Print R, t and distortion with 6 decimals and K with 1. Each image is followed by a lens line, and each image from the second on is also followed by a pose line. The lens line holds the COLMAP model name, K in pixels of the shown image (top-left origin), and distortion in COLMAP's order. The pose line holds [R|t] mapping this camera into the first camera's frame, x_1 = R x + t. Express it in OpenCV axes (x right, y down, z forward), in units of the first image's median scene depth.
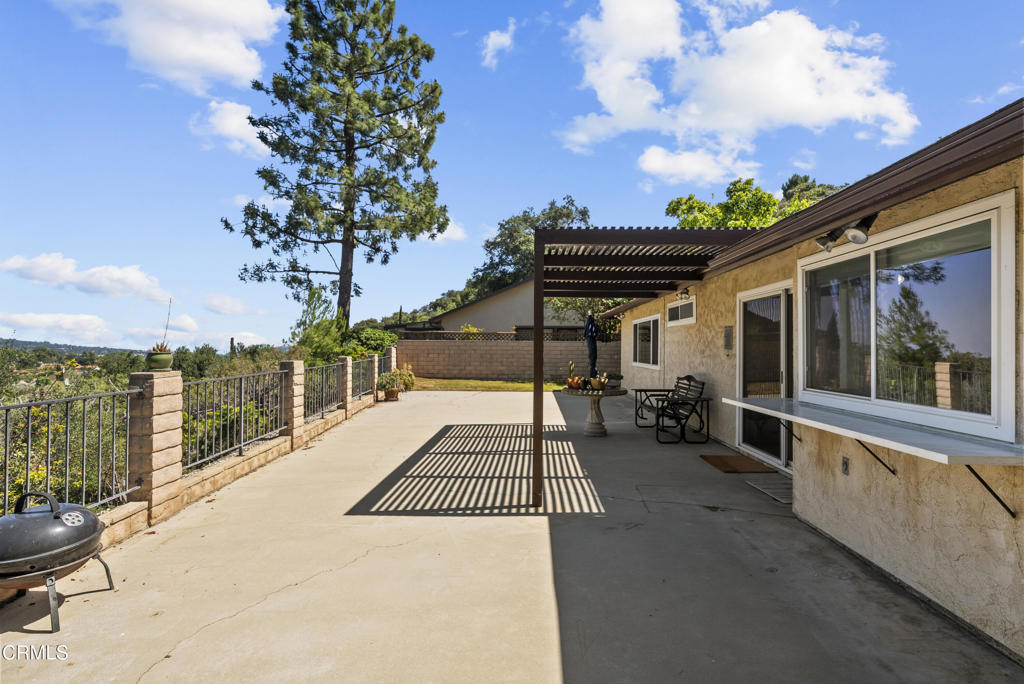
lens RADIAL K [[519.1, 0, 503.8], [0, 519.1, 341.2], [0, 0, 1]] dist [0.002325, -0.001765]
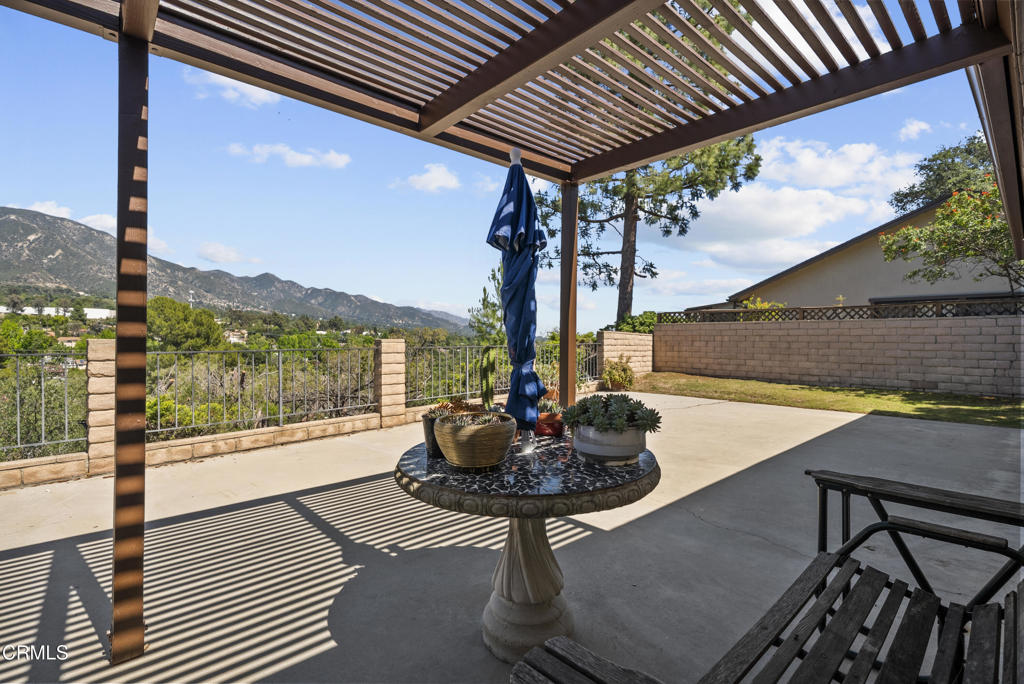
lens RADIAL K [[467.1, 0, 513.6], [0, 467.1, 342.9], [0, 0, 1]] dist [0.005008, -0.001901]
pose [[0.707310, 0.003471, -0.706895, 0.250528], [0.009806, 0.999844, 0.014721, 0.025181], [0.706836, -0.017344, 0.707165, 0.630317]]
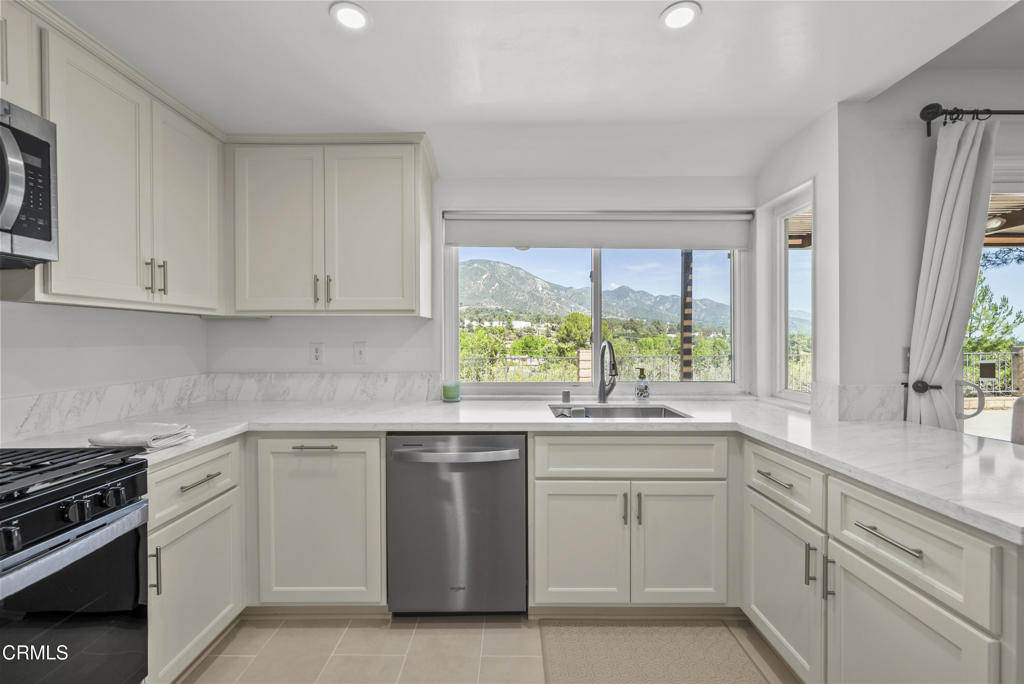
lens RADIAL K [[435.9, 0, 506.4], [0, 435.9, 342.0], [0, 0, 1]] dist [-0.001280, -0.000172]
pose [[0.042821, -0.002687, -0.999079, 0.456684], [0.015108, 0.999884, -0.002041, 0.007459], [0.998969, -0.015006, 0.042857, 0.215114]]
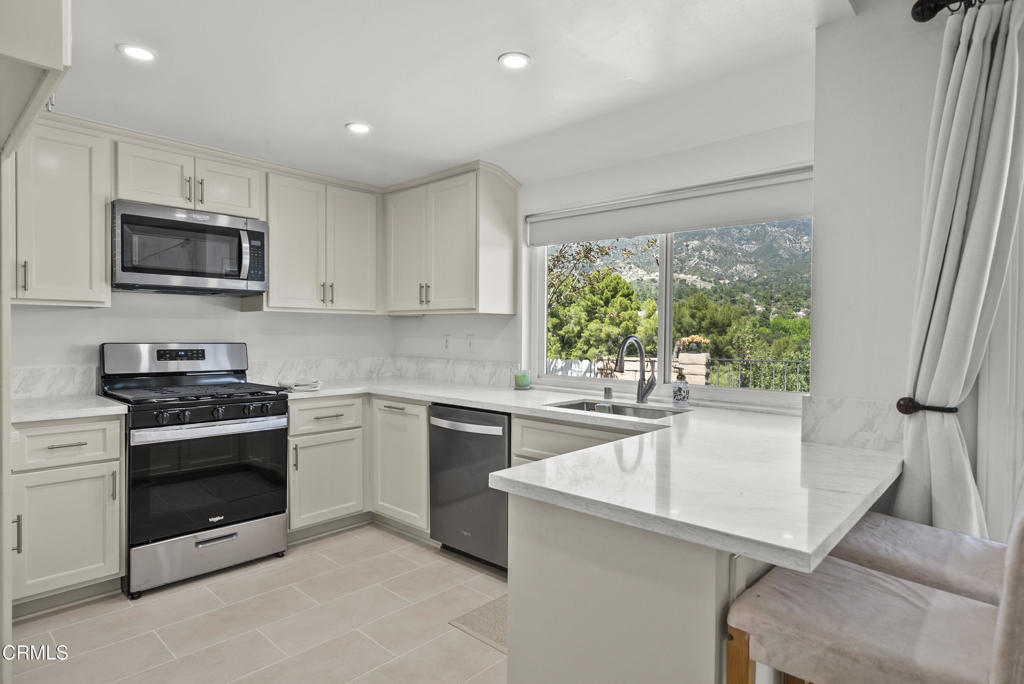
lens RADIAL K [[562.7, 0, 498.4], [0, 562.7, 342.7], [0, 0, 1]] dist [-0.011024, -0.001053]
pose [[-0.648652, -0.001158, -0.761084, 0.483748], [-0.005388, 0.999981, 0.003070, 0.009787], [0.761066, 0.006092, -0.648646, 0.396876]]
